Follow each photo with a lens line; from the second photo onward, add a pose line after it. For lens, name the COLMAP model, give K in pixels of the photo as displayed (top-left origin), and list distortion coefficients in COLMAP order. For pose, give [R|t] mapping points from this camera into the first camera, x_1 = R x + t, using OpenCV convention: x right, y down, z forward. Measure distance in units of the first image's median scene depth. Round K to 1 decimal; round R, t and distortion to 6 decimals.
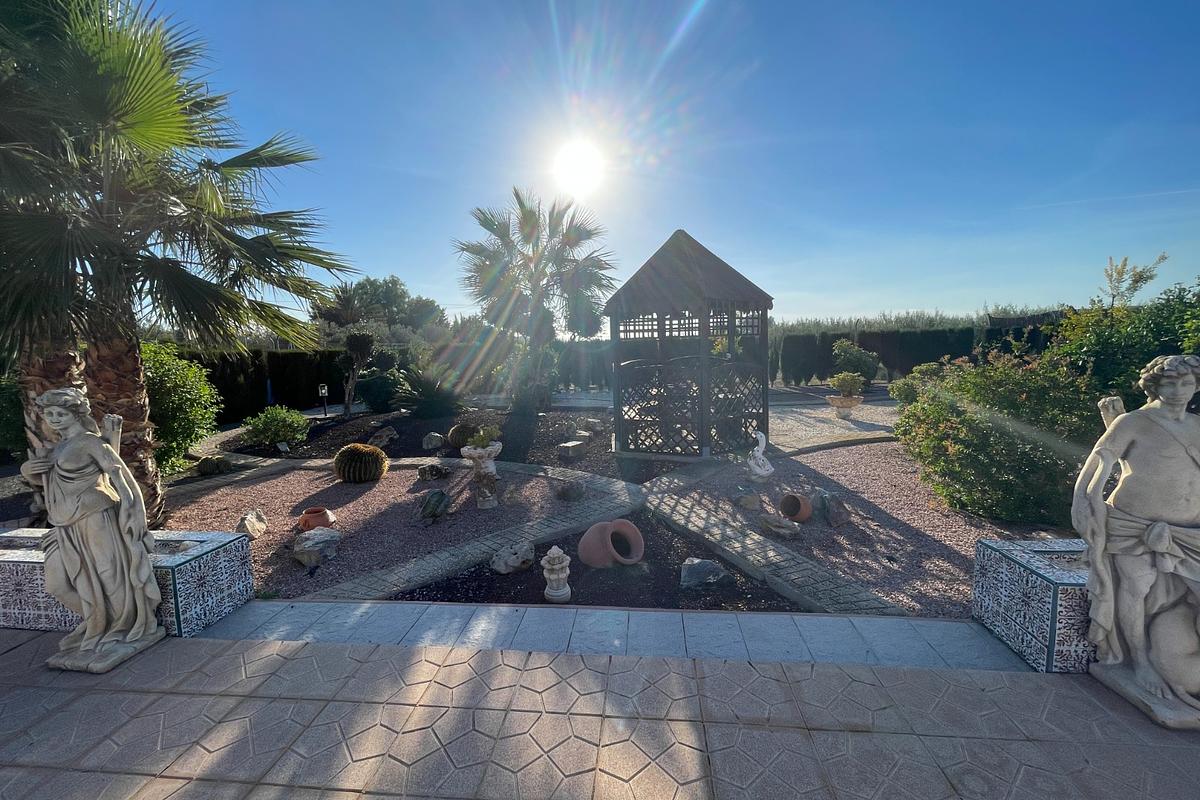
lens RADIAL K [[491.8, 0, 604.0], [0, 491.8, 391.6], [0, 0, 1]] dist [-0.001737, -0.002397]
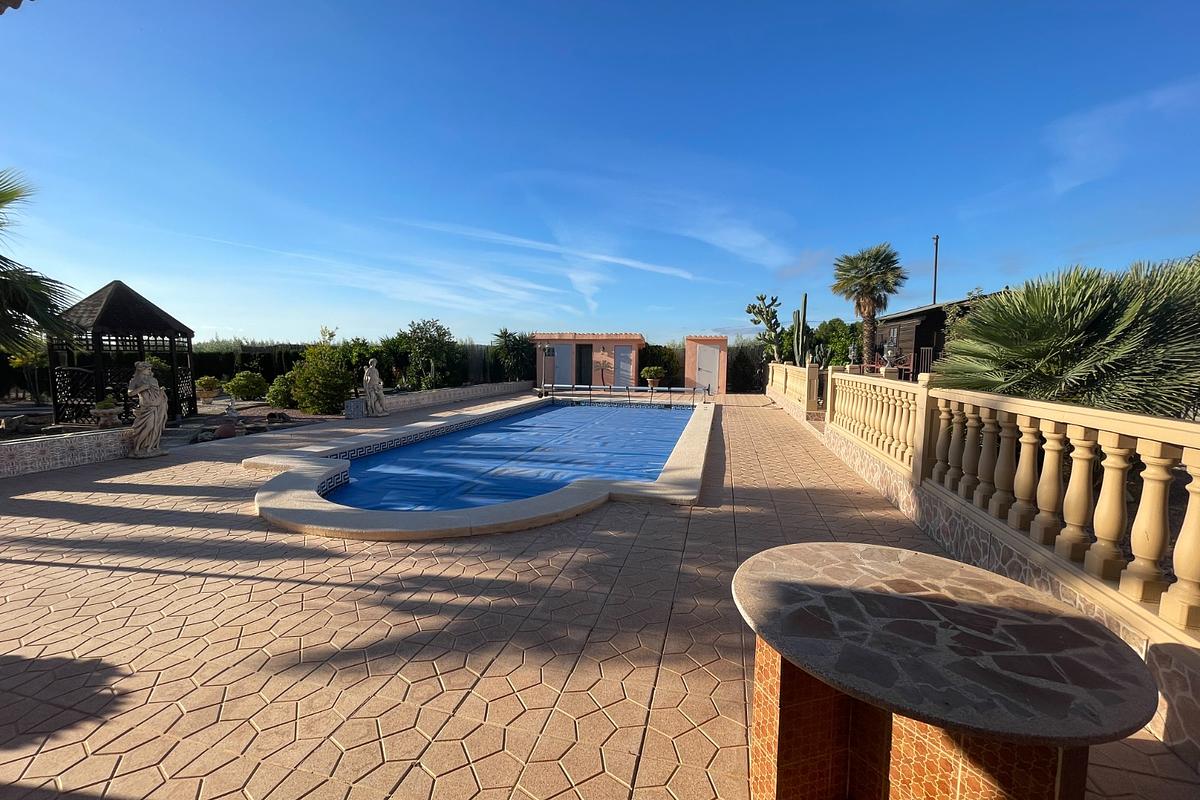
lens RADIAL K [[491.8, 0, 598.2], [0, 491.8, 403.7], [0, 0, 1]] dist [-0.001737, -0.002397]
pose [[0.148918, -0.065540, 0.986675, -0.783799], [0.093546, 0.994260, 0.051925, 0.076237], [-0.984415, 0.084567, 0.154194, -0.463344]]
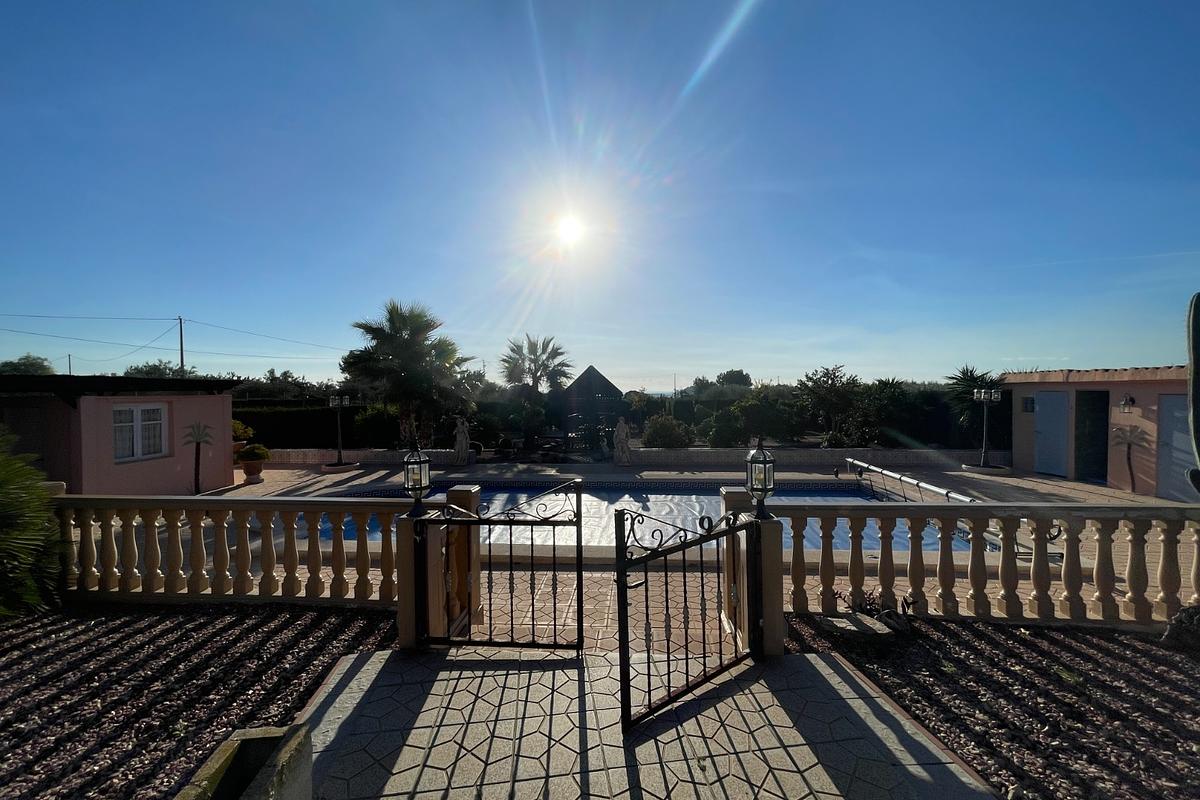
lens RADIAL K [[491.8, 0, 591.8], [0, 491.8, 406.5], [0, 0, 1]] dist [-0.001737, -0.002397]
pose [[0.999804, 0.019762, -0.001258, 0.106442], [-0.019800, 0.996999, -0.074836, 0.061021], [-0.000225, 0.074846, 0.997195, -1.059950]]
